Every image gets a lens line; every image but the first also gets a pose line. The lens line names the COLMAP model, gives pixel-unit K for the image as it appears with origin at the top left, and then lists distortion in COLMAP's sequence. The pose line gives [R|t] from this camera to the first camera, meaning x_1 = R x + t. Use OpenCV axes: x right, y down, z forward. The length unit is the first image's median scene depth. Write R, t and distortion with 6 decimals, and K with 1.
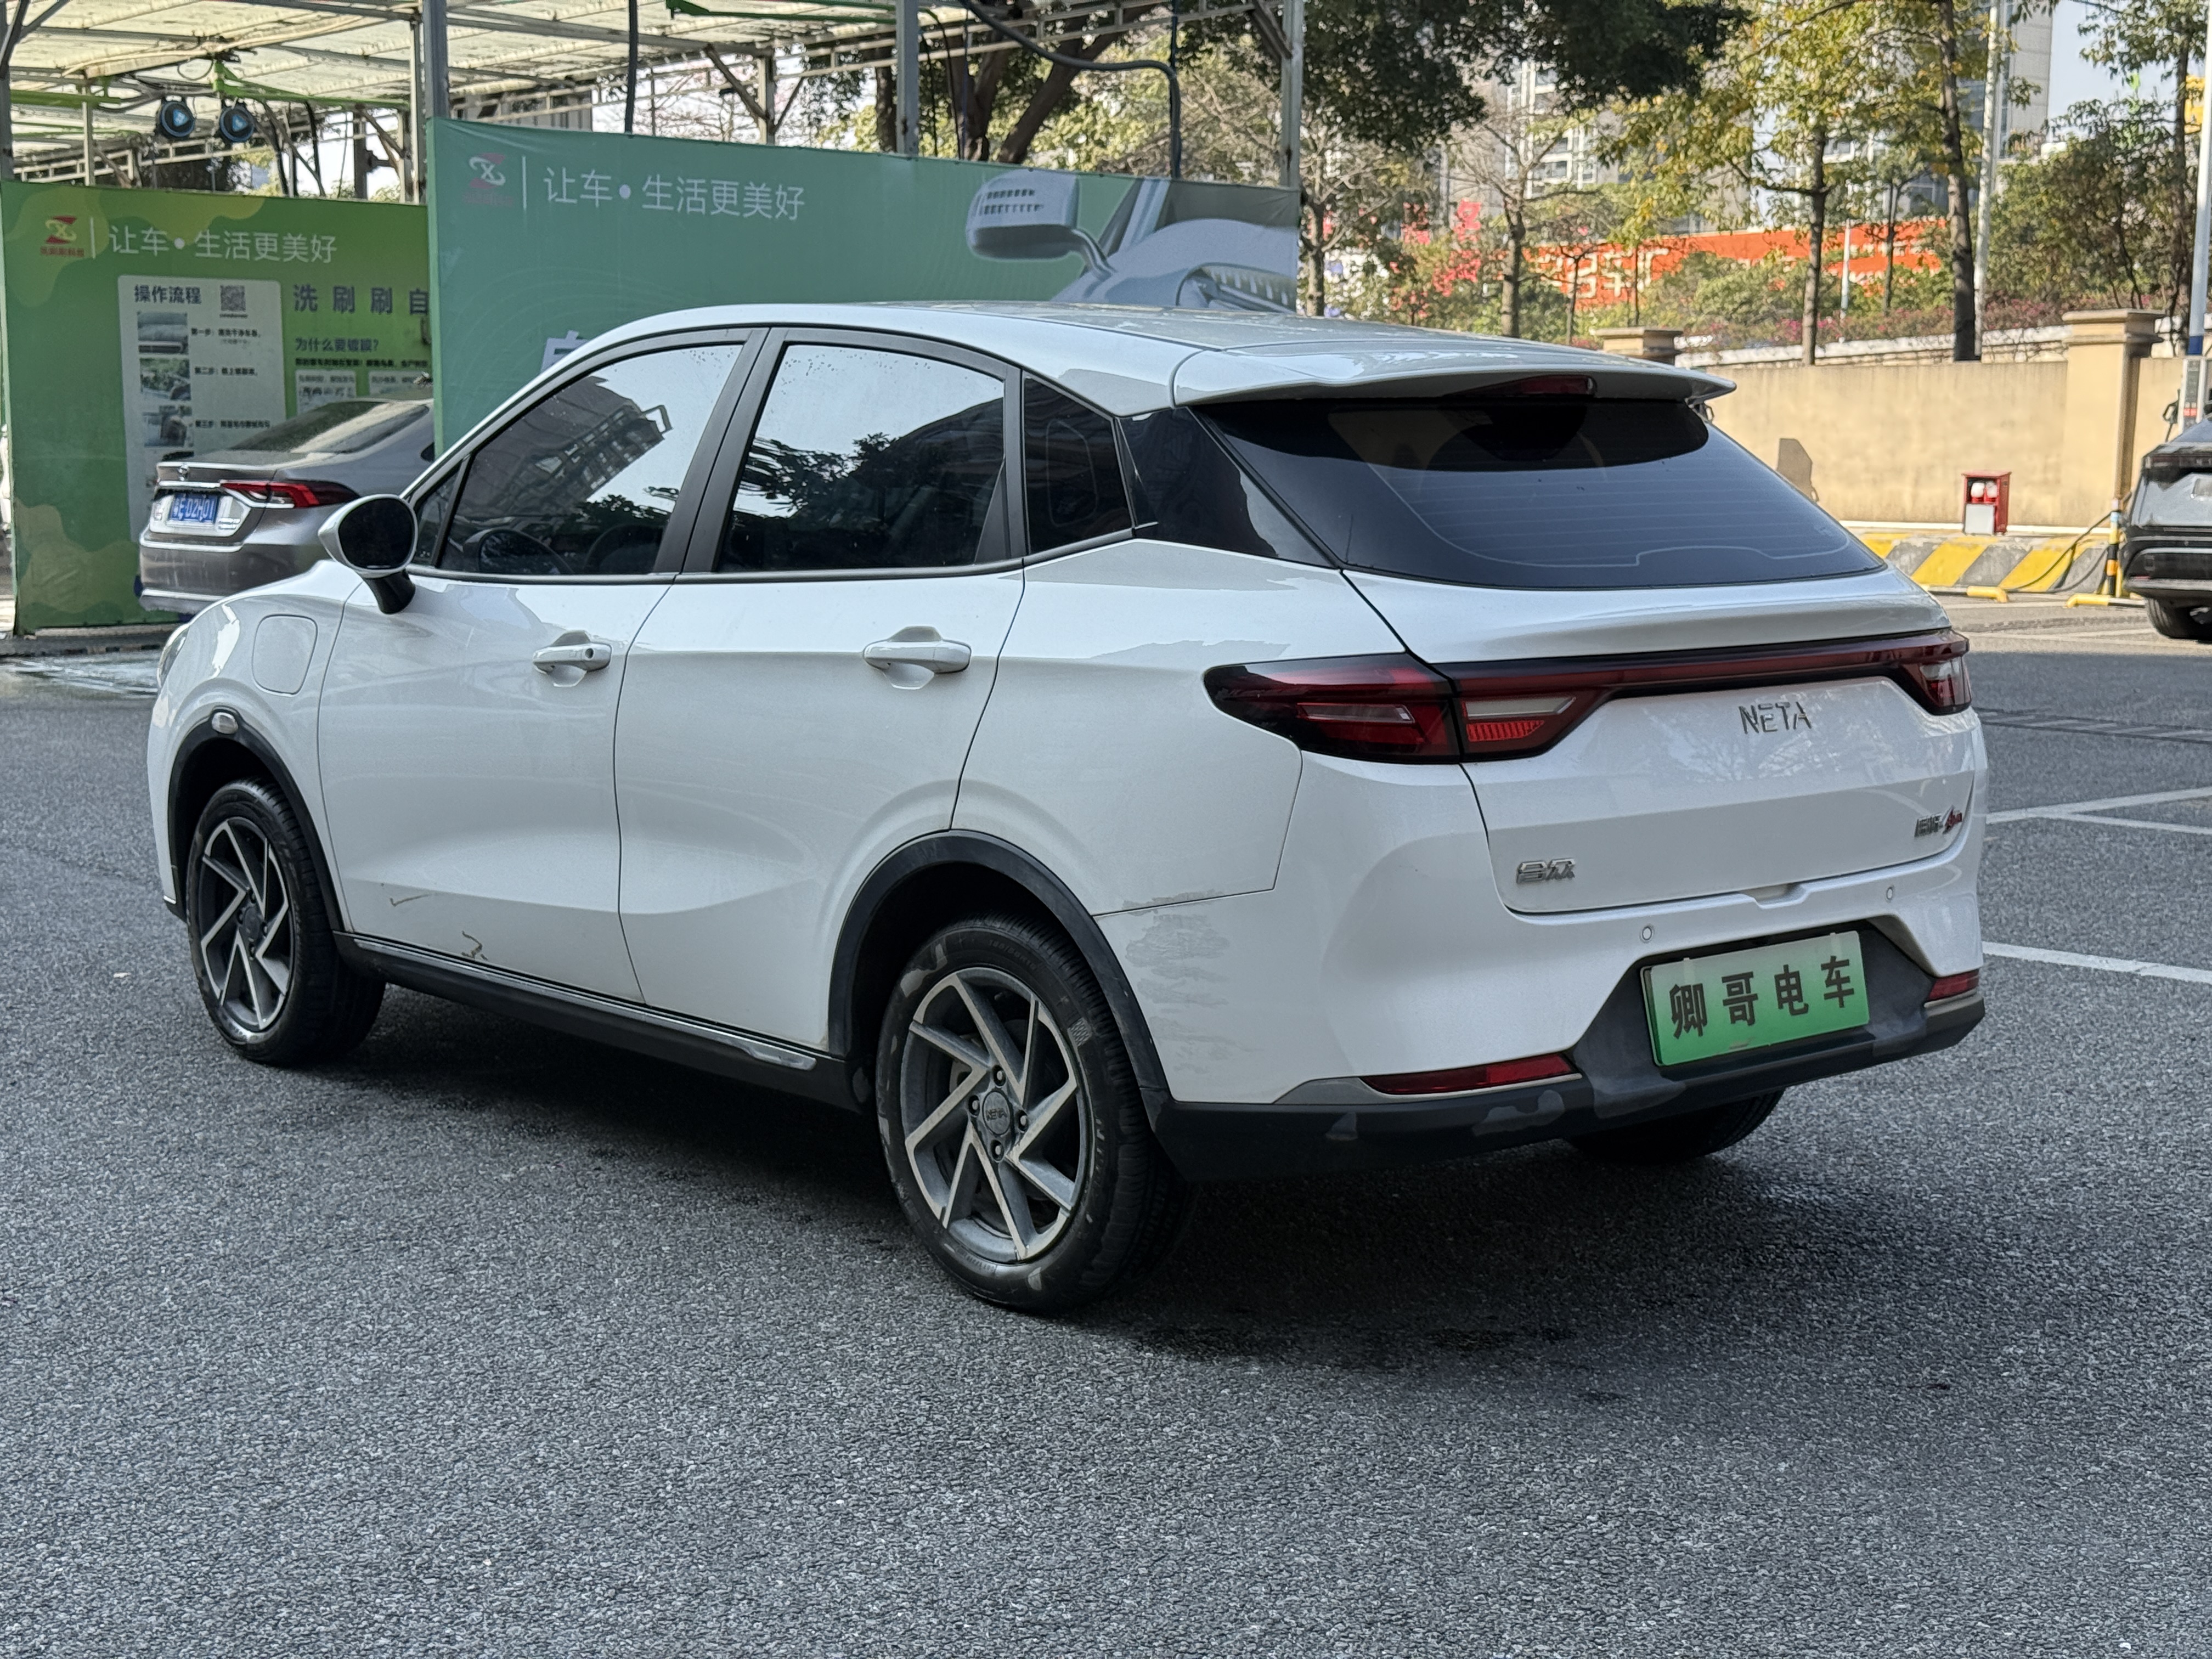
lens RADIAL K [[3192.6, 0, 1112.6], [0, 3192.6, 834.4], [0, 0, 1]] dist [0.048346, 0.000000]
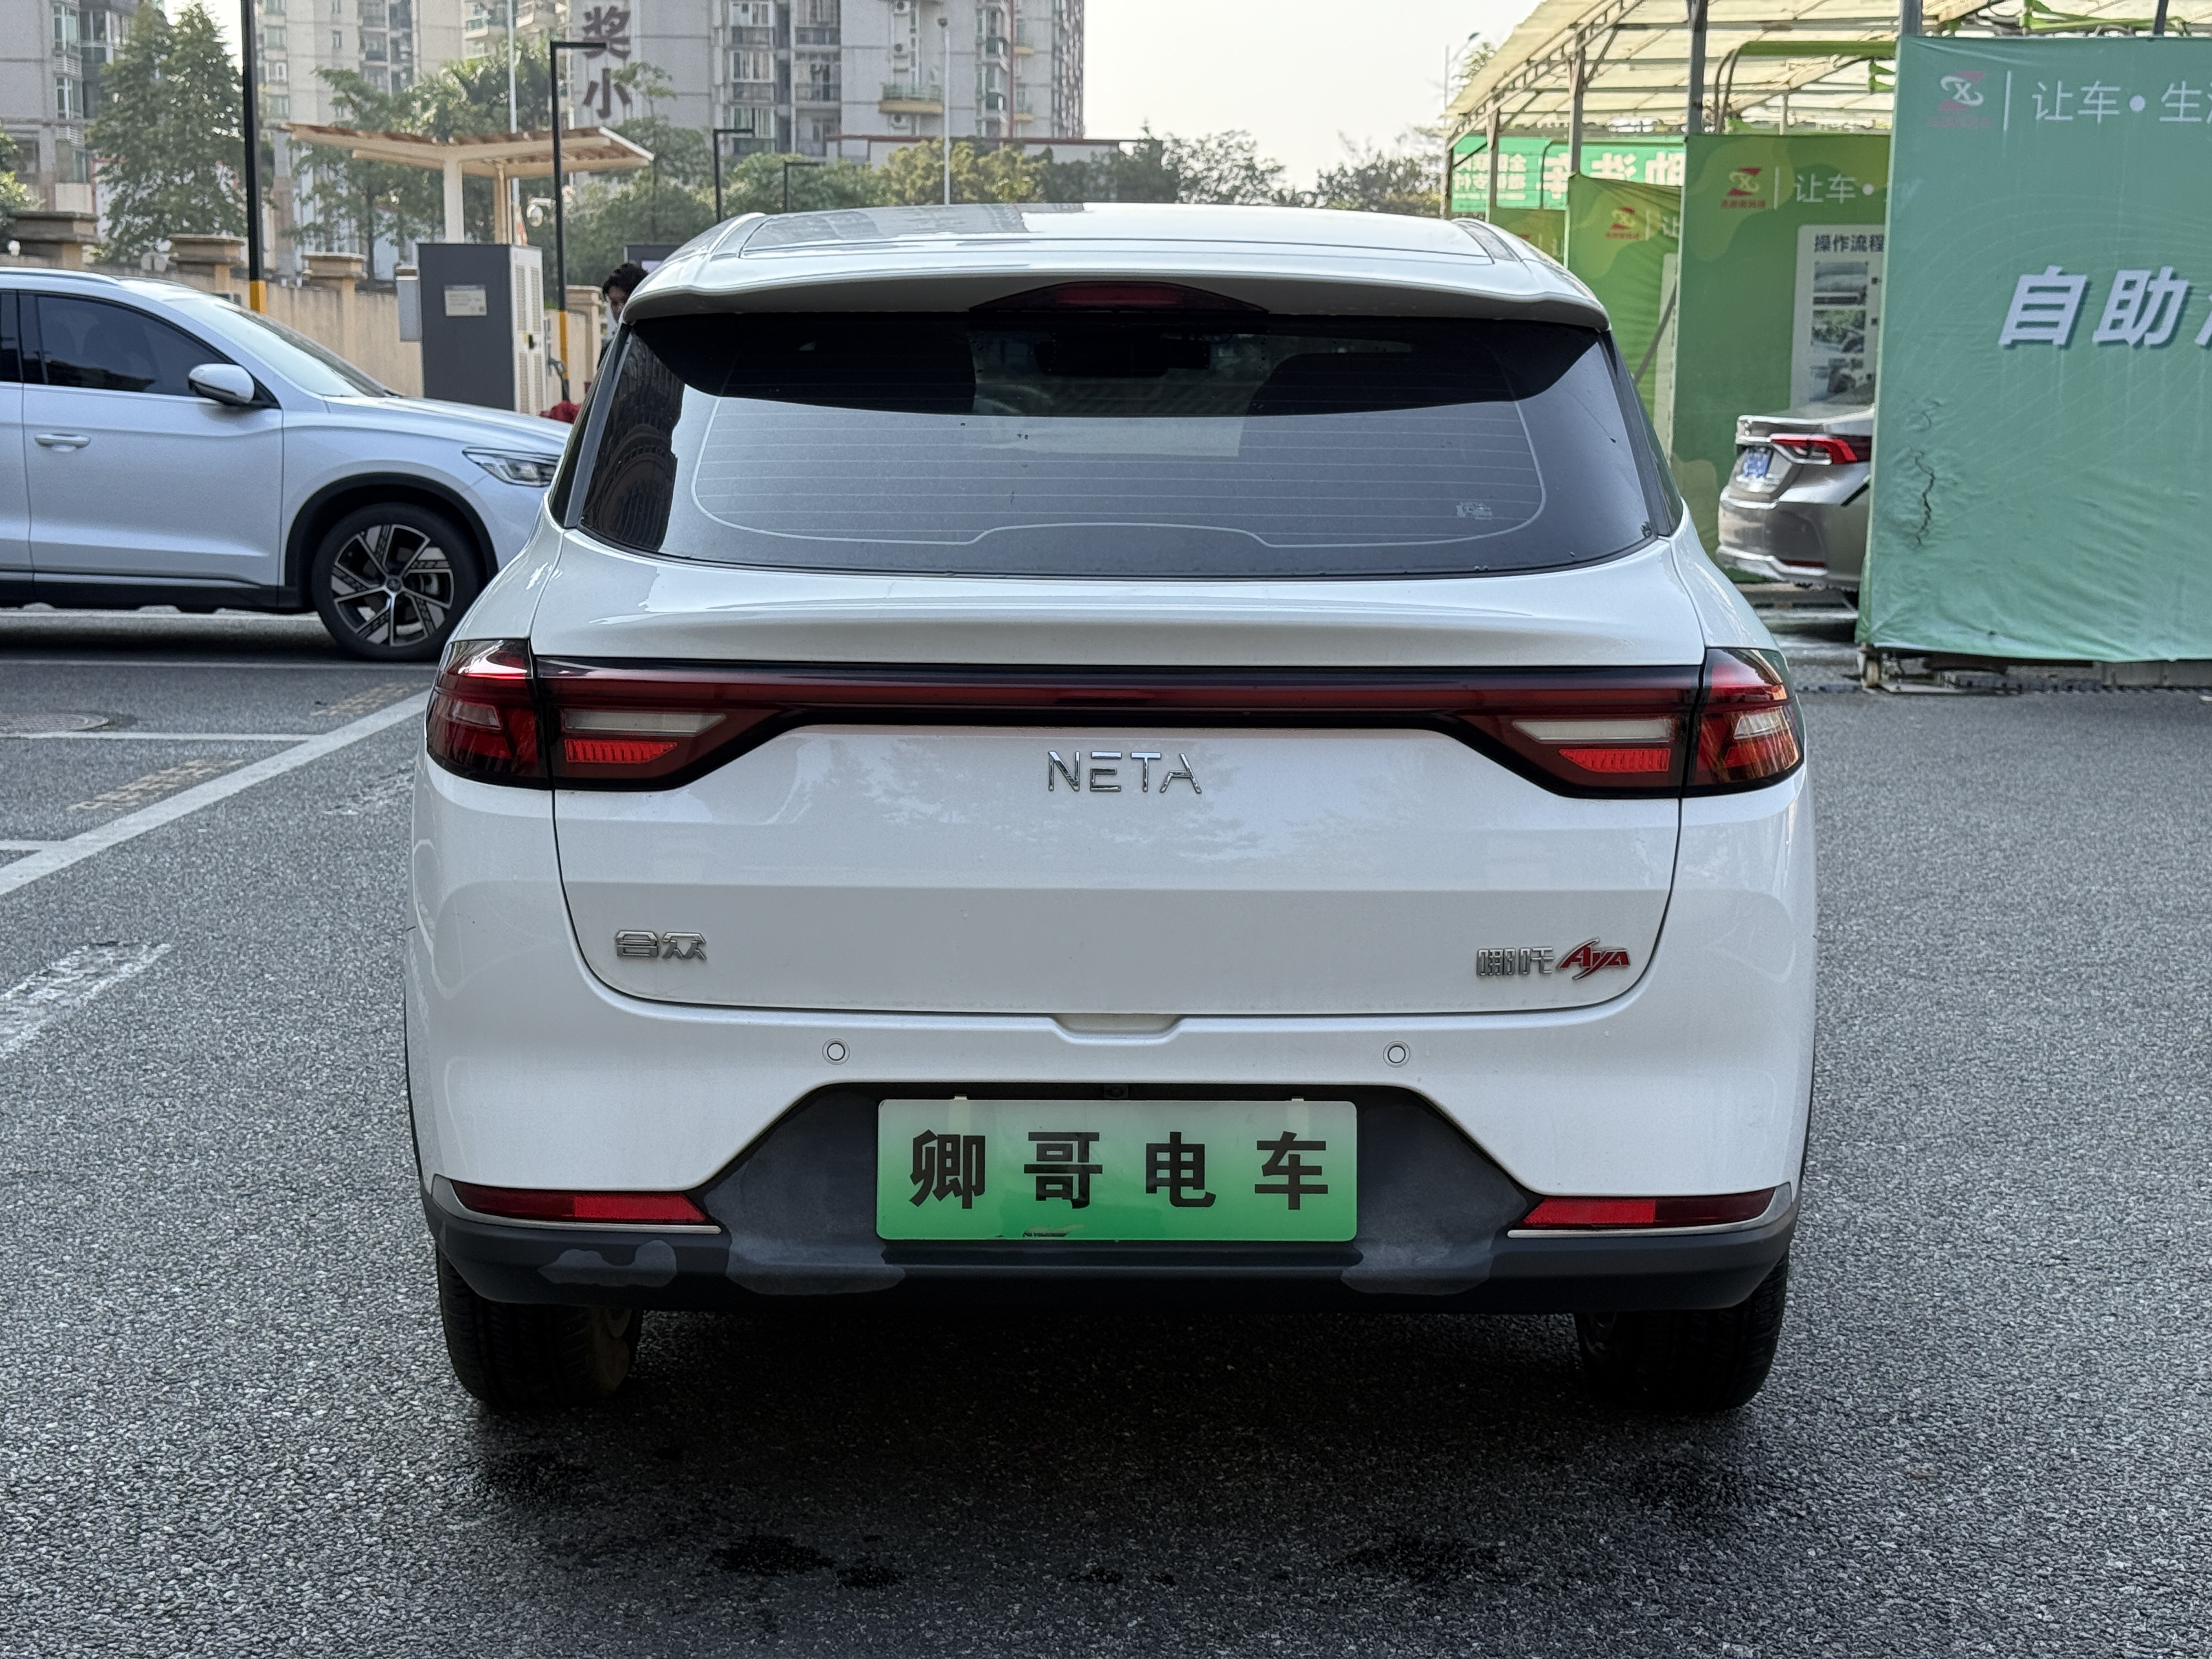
lens RADIAL K [[3192.6, 0, 1092.3], [0, 3192.6, 843.3], [0, 0, 1]] dist [0.048346, 0.000000]
pose [[0.755140, 0.093293, -0.648891, 0.178363], [-0.084548, 0.995415, 0.044722, -0.012824], [0.650089, 0.021091, 0.759566, 0.126708]]
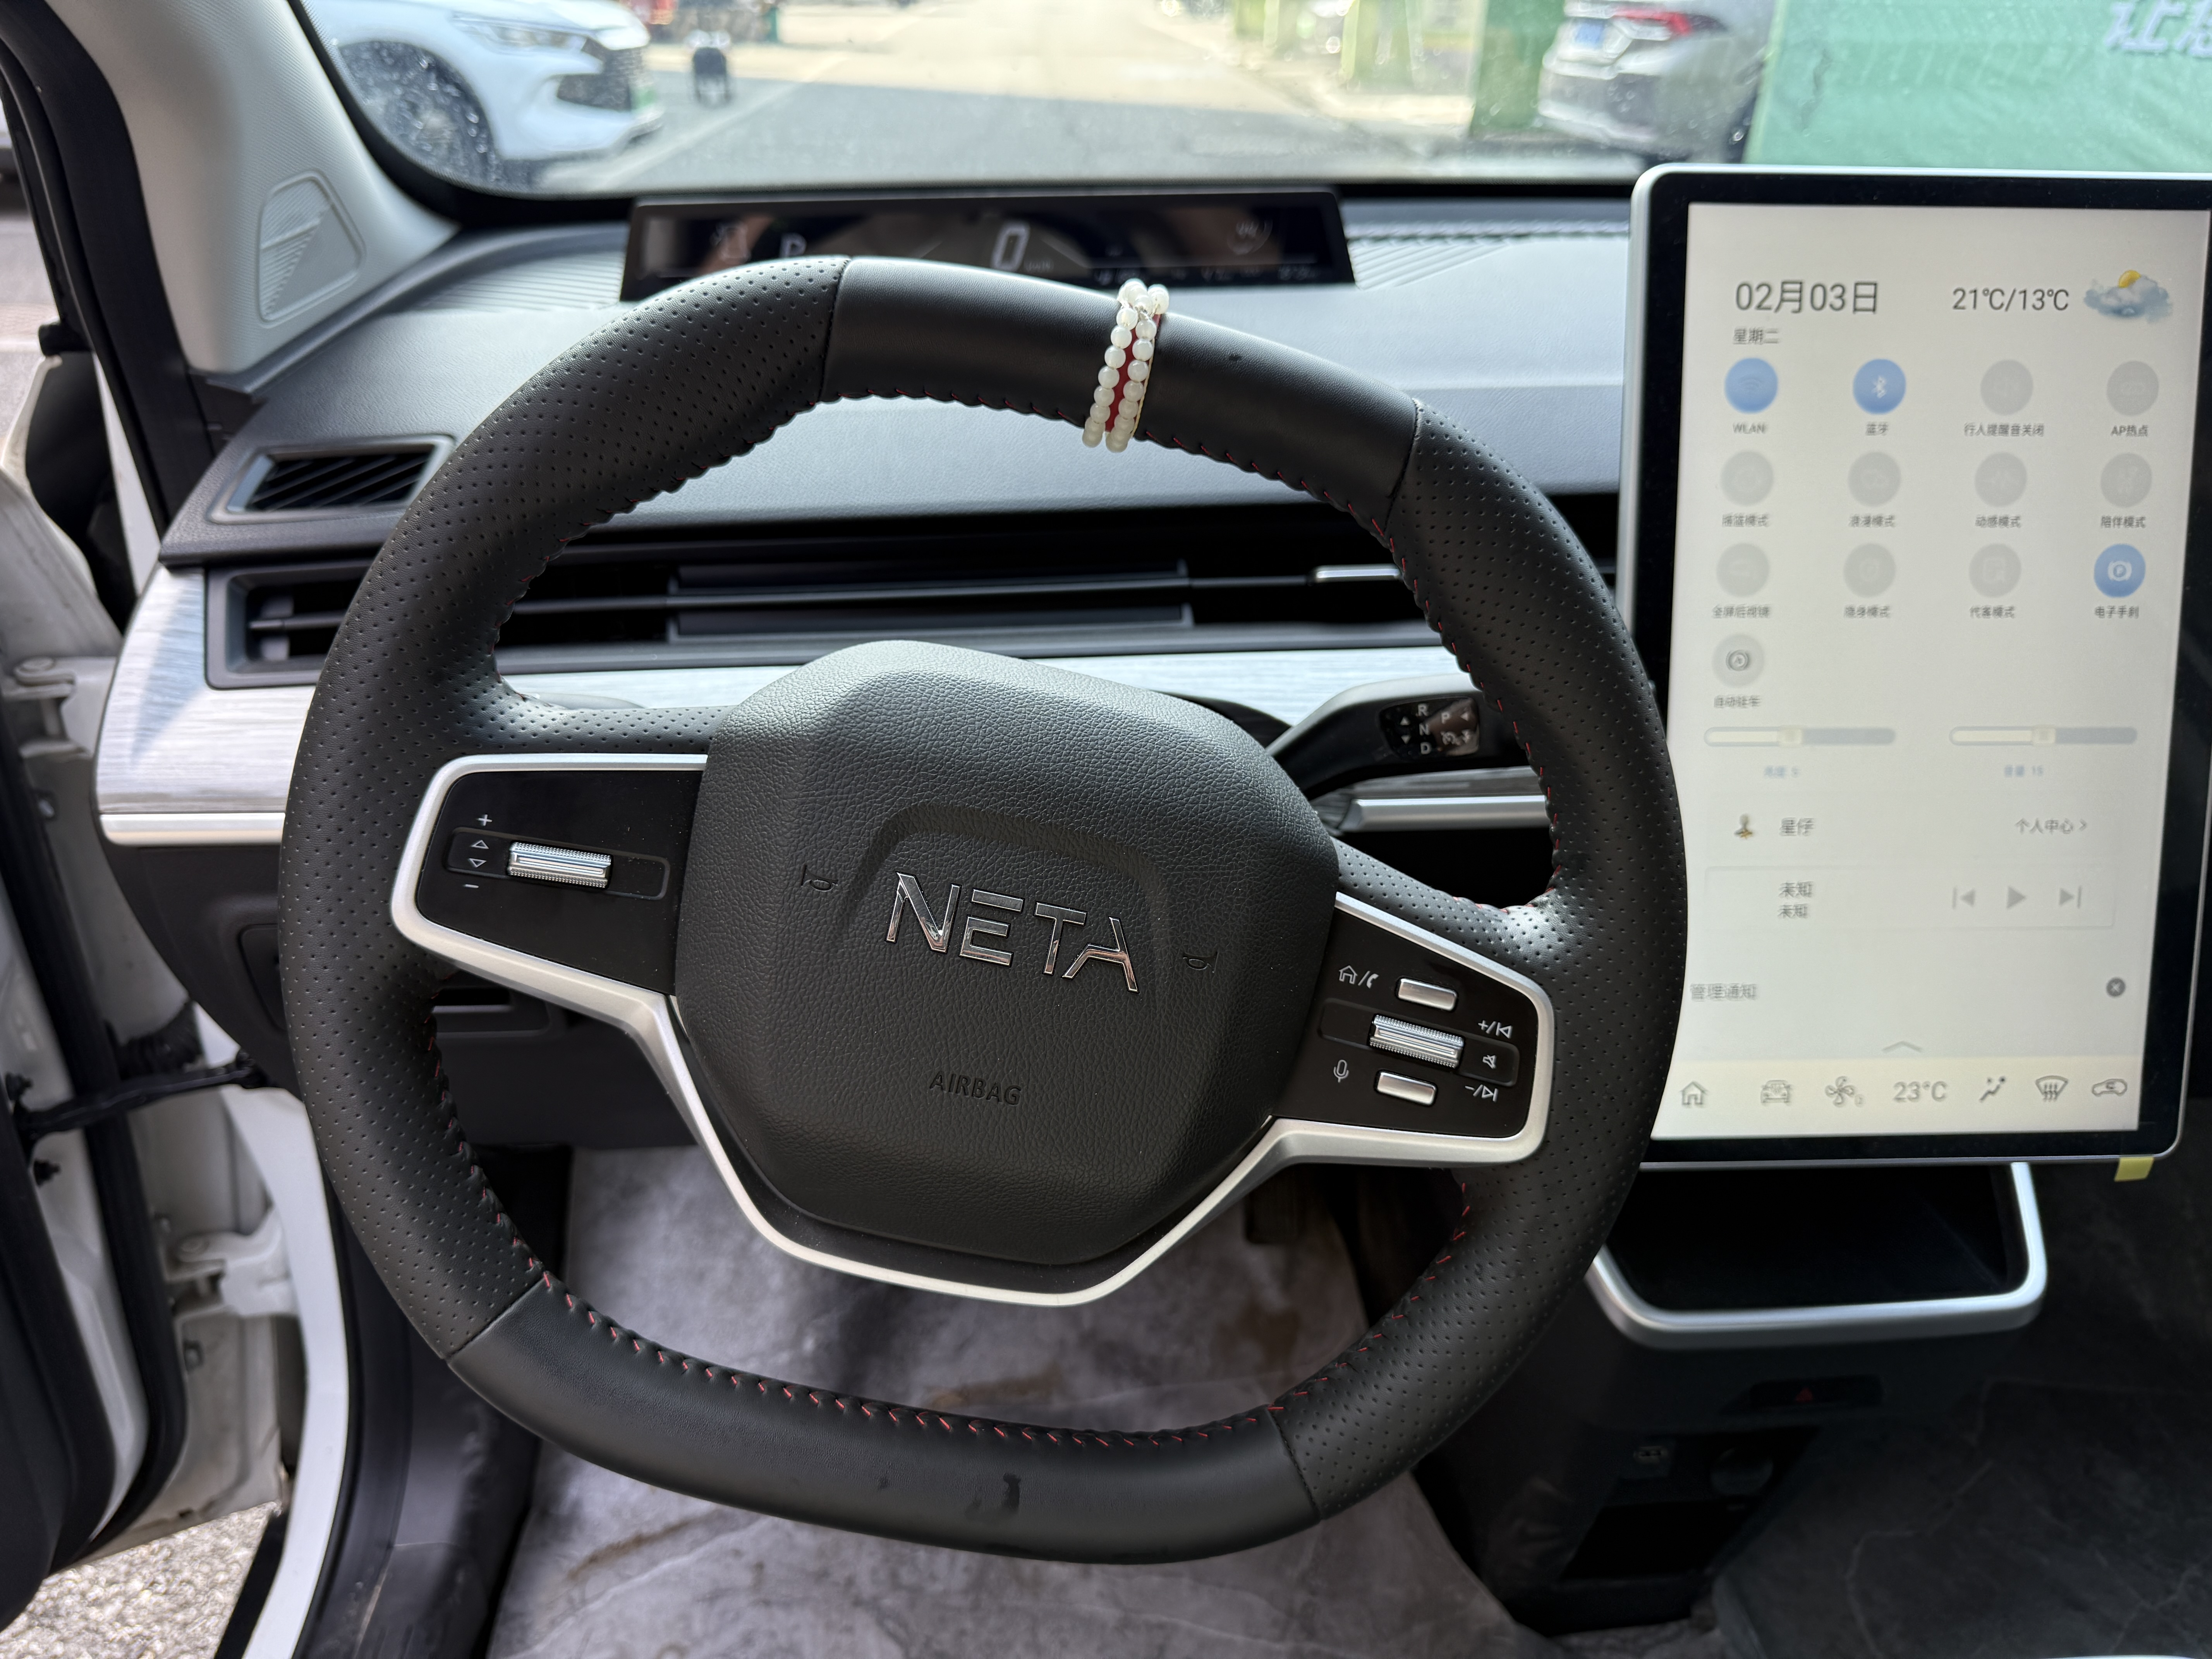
lens RADIAL K [[1579.7, 0, 1093.4], [0, 1579.7, 812.0], [0, 0, 1]] dist [0.024536, -0.043765]
pose [[0.797655, 0.290581, -0.528498, -0.040647], [-0.088090, 0.923015, 0.374543, -0.037258], [0.596646, -0.252201, 0.761845, 0.348246]]
